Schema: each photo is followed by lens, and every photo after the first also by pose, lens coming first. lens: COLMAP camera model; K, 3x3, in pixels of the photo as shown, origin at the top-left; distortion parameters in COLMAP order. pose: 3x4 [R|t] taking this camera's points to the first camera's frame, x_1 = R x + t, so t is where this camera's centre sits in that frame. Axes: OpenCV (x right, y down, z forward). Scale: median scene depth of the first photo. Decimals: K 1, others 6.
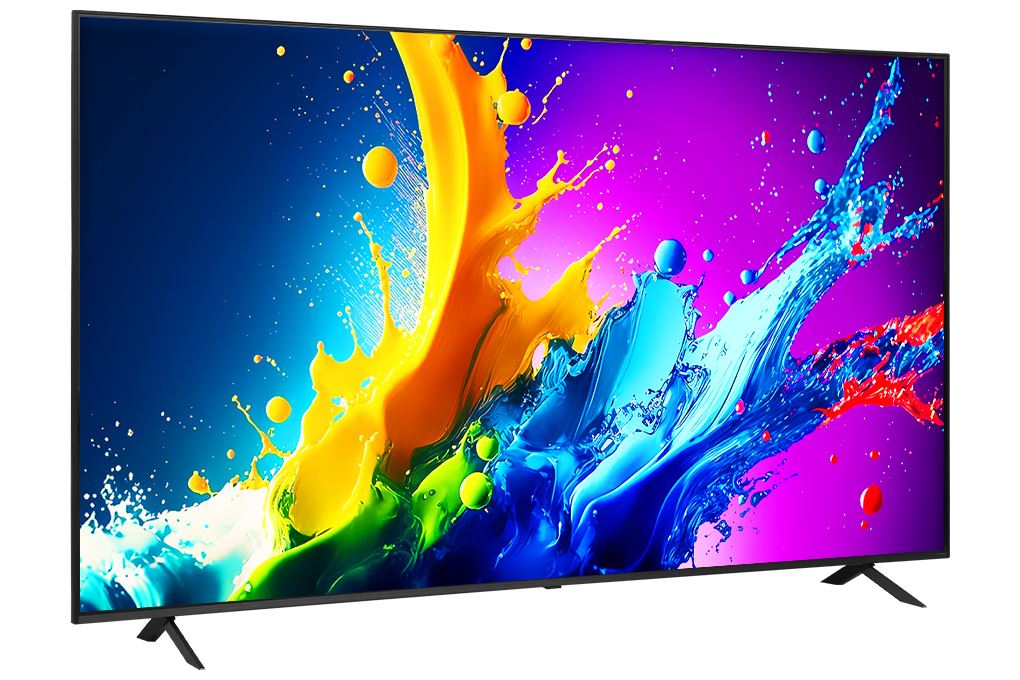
lens RADIAL K [[2063.1, 0, 509.5], [0, 2063.1, 339.4], [0, 0, 1]] dist [-0.056619, 0.000000]
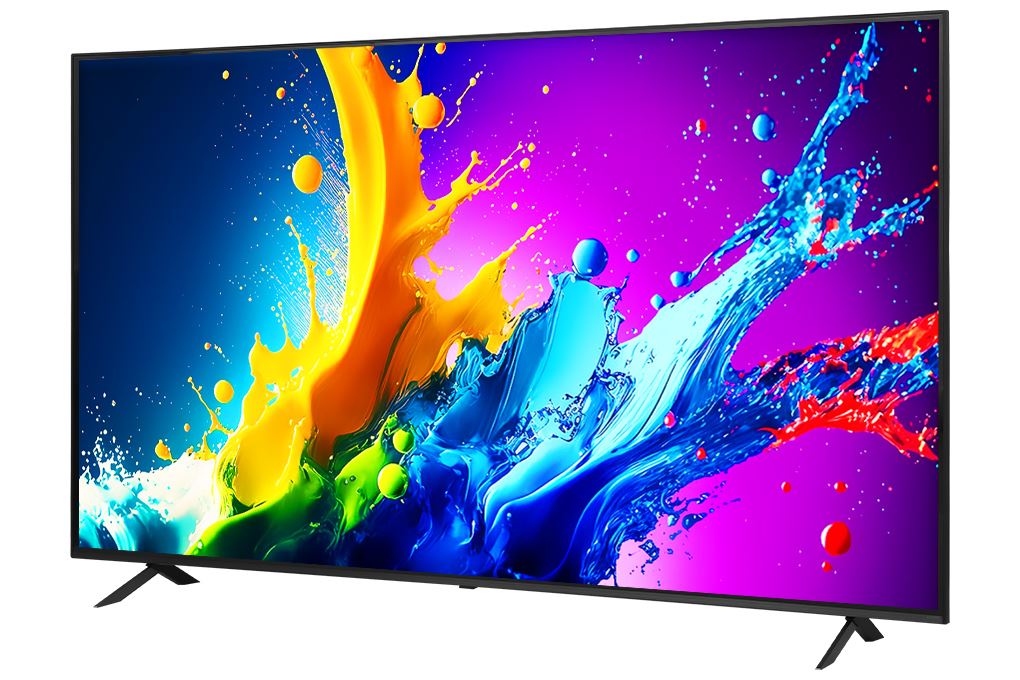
lens RADIAL K [[2063.1, 0, 509.5], [0, 2063.1, 341.4], [0, 0, 1]] dist [-0.056619, 0.000000]
pose [[0.649782, 0.033696, -0.759374, 0.792836], [-0.029302, 0.999385, 0.019272, -0.018704], [0.759556, 0.009729, 0.650369, 0.356867]]
